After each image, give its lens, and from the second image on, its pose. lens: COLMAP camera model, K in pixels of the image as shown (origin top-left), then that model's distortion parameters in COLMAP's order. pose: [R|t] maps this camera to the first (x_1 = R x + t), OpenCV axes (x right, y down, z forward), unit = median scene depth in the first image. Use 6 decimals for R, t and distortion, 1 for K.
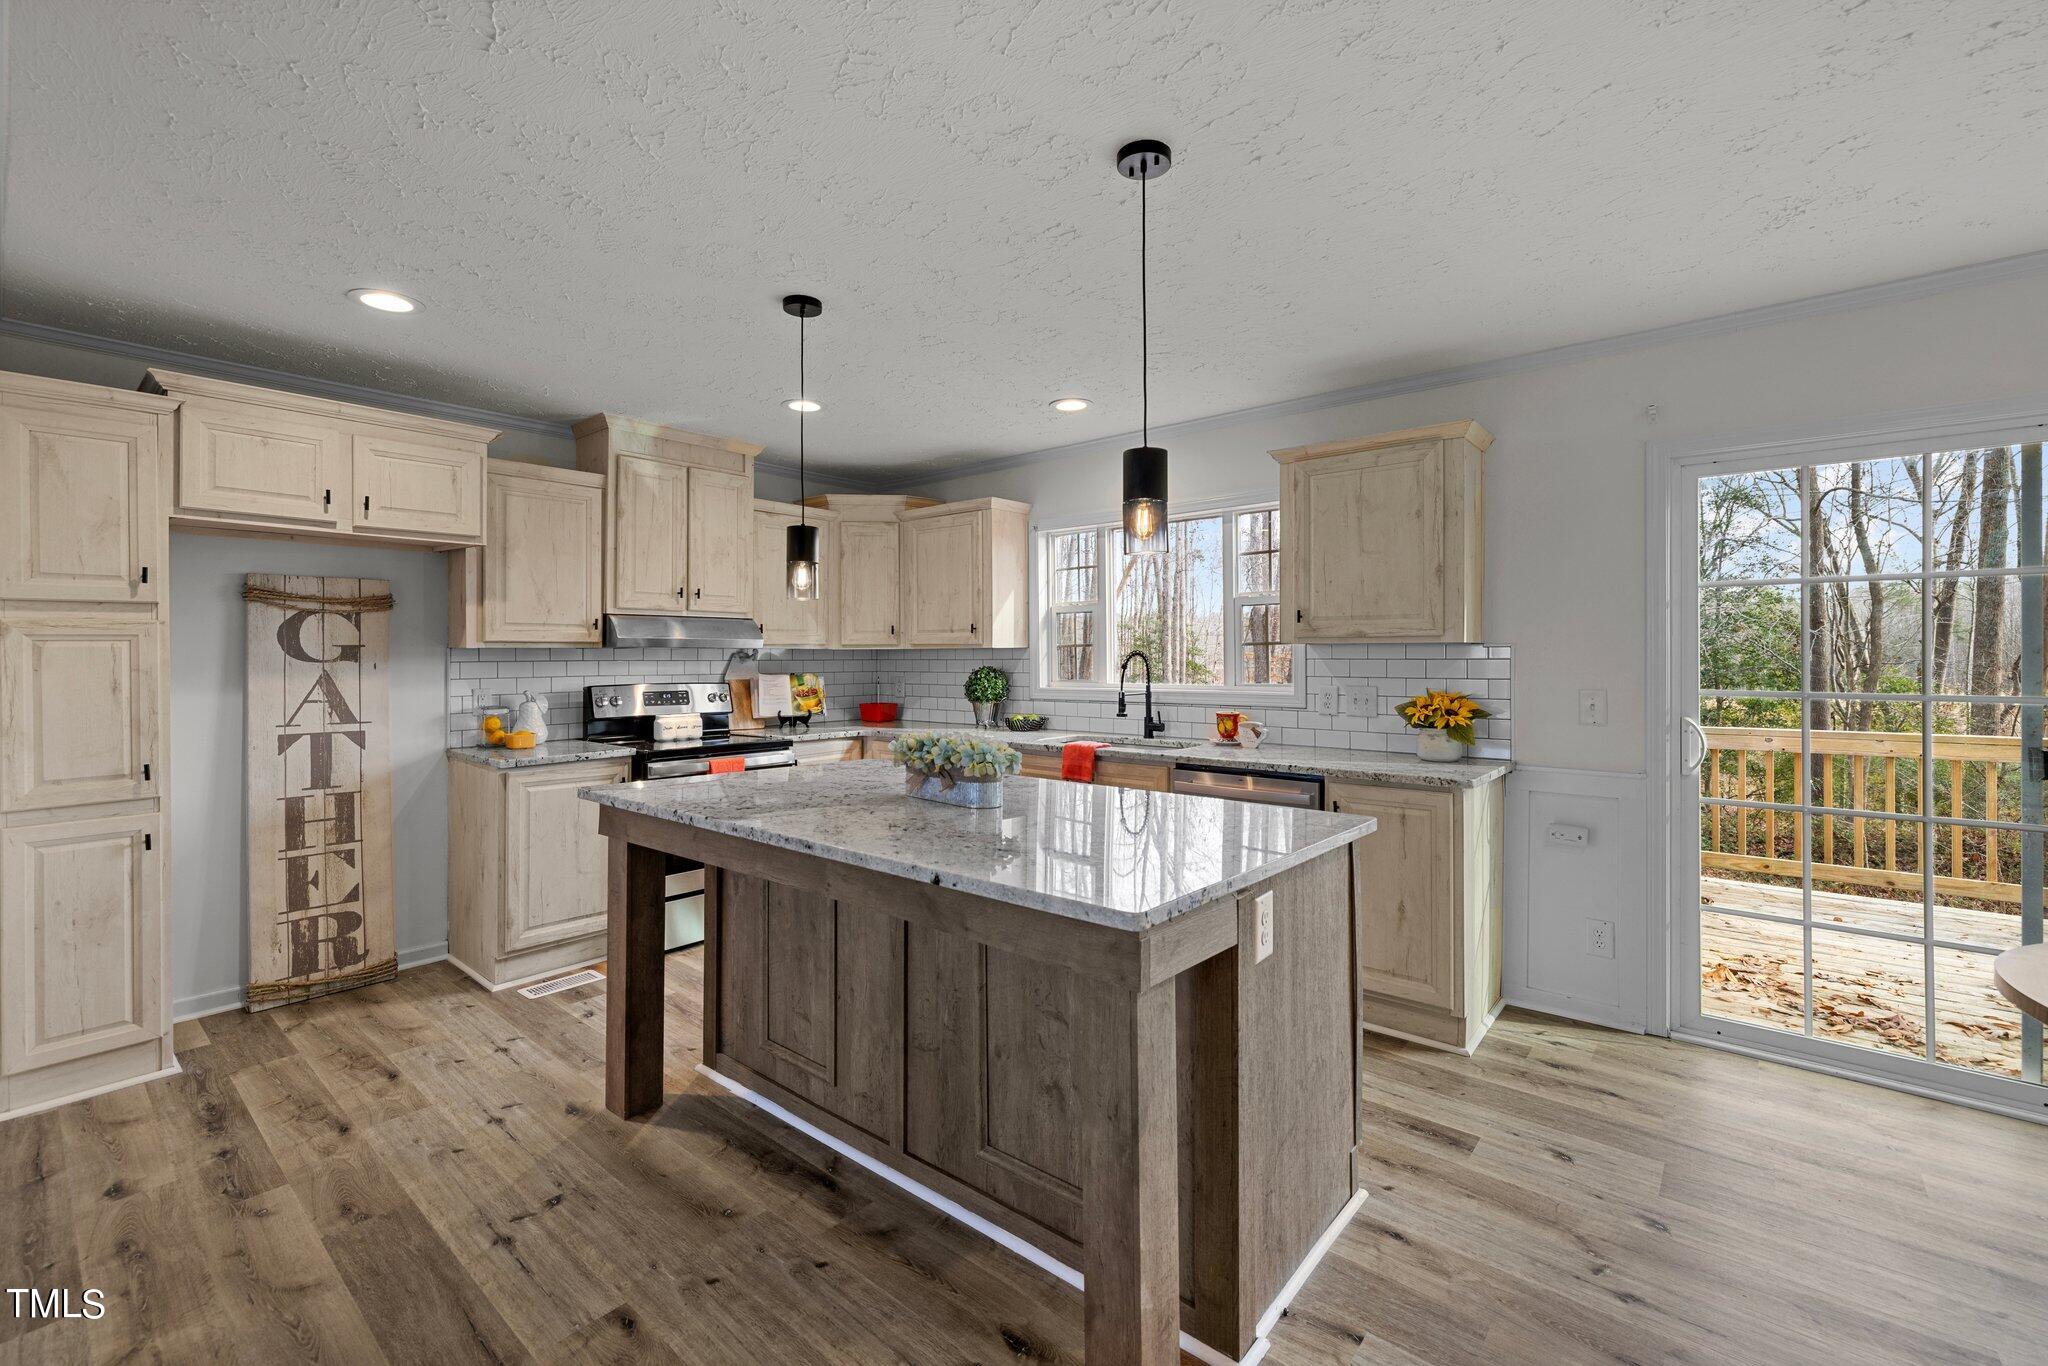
lens RADIAL K [[859.9, 0, 1022.2], [0, 859.9, 668.3], [0, 0, 1]] dist [0.002920, 0.000181]
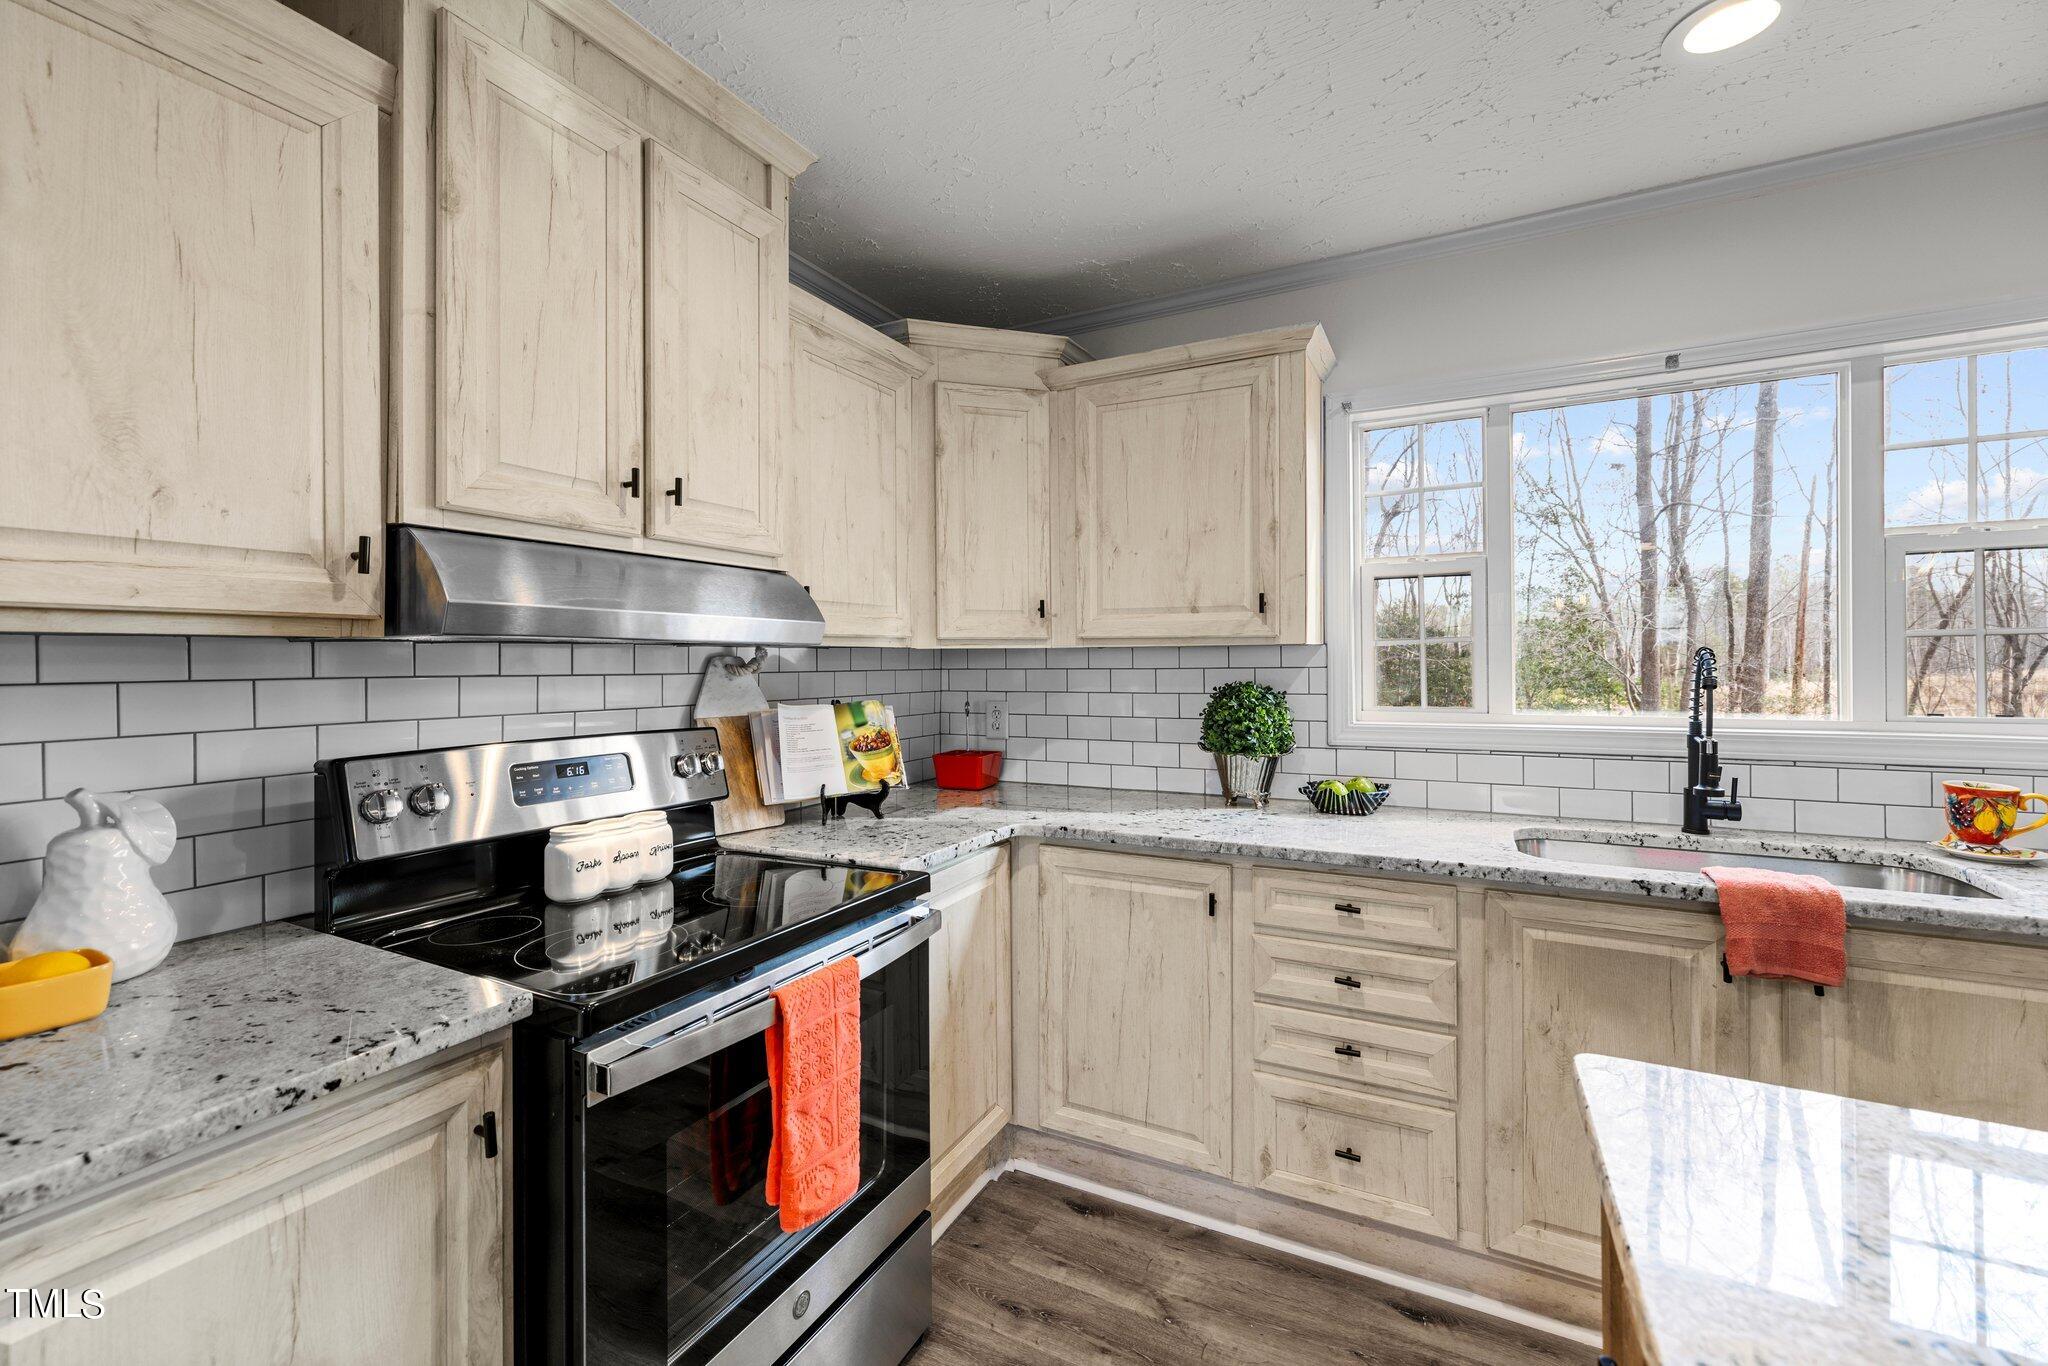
lens RADIAL K [[859.9, 0, 1022.2], [0, 859.9, 673.5], [0, 0, 1]] dist [0.002920, 0.000181]
pose [[0.977246, -0.005990, 0.212026, -0.279067], [0.006323, 0.999980, -0.000893, -0.007604], [-0.212016, 0.002214, 0.977264, 0.549835]]
